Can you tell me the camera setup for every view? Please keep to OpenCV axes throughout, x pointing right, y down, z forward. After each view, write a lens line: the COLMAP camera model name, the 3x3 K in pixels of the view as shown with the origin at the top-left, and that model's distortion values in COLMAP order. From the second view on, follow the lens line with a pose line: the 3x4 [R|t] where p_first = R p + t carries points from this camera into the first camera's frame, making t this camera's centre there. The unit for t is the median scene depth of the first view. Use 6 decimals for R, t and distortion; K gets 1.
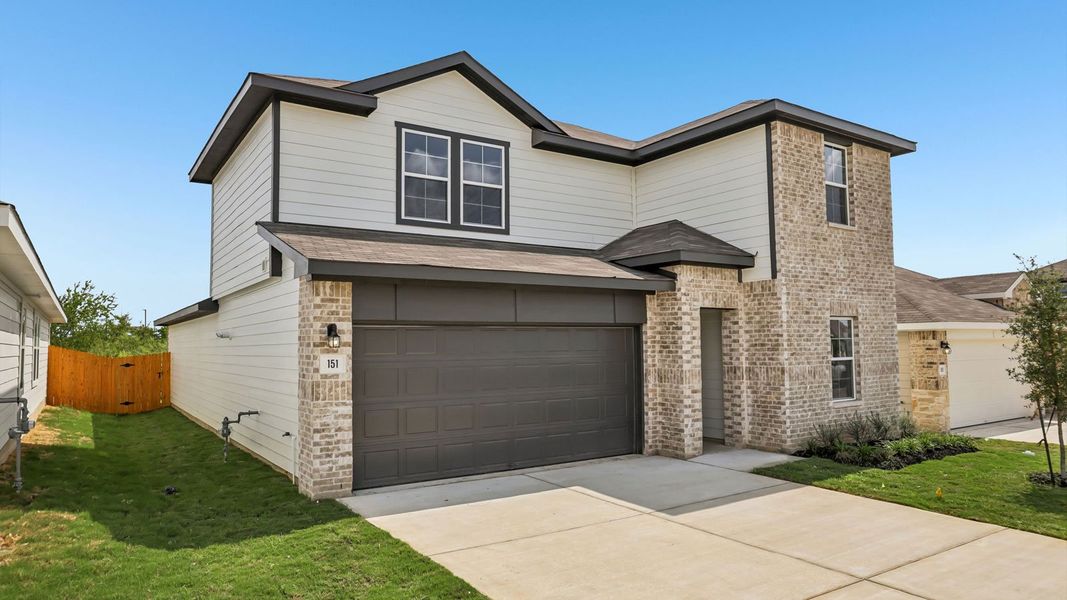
lens RADIAL K [[653.8, 0, 511.6], [0, 653.8, 318.9], [0, 0, 1]] dist [-0.000681, 0.001172]
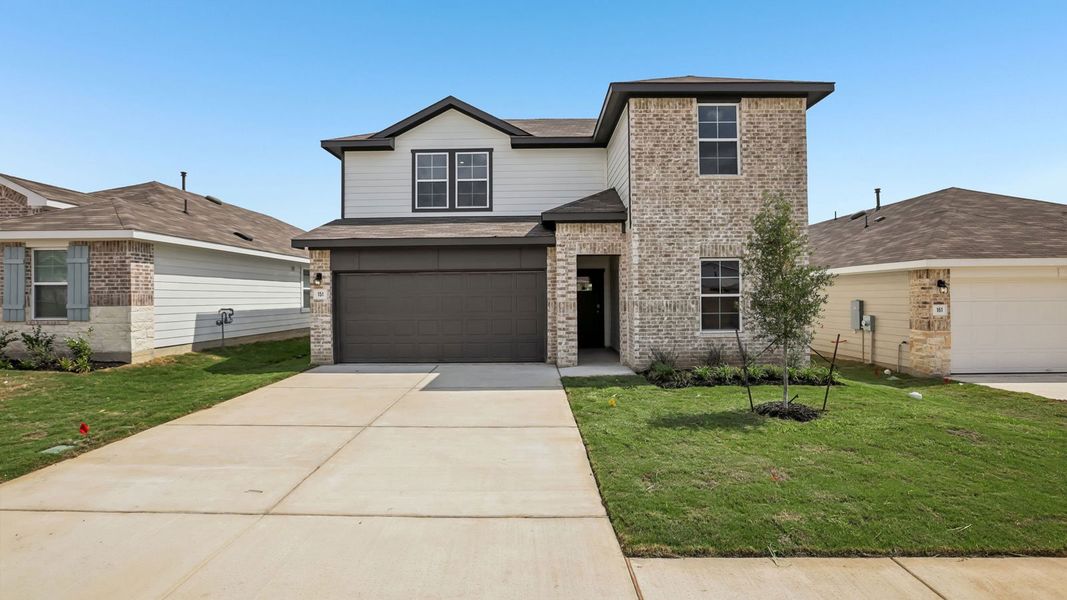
lens RADIAL K [[483.3, 0, 532.2], [0, 483.3, 299.2], [0, 0, 1]] dist [-0.041085, 0.006305]
pose [[0.835484, 0.007485, -0.549464, 0.724869], [0.021435, 0.998702, 0.046197, 0.023783], [0.549096, -0.050374, 0.834239, 0.134949]]
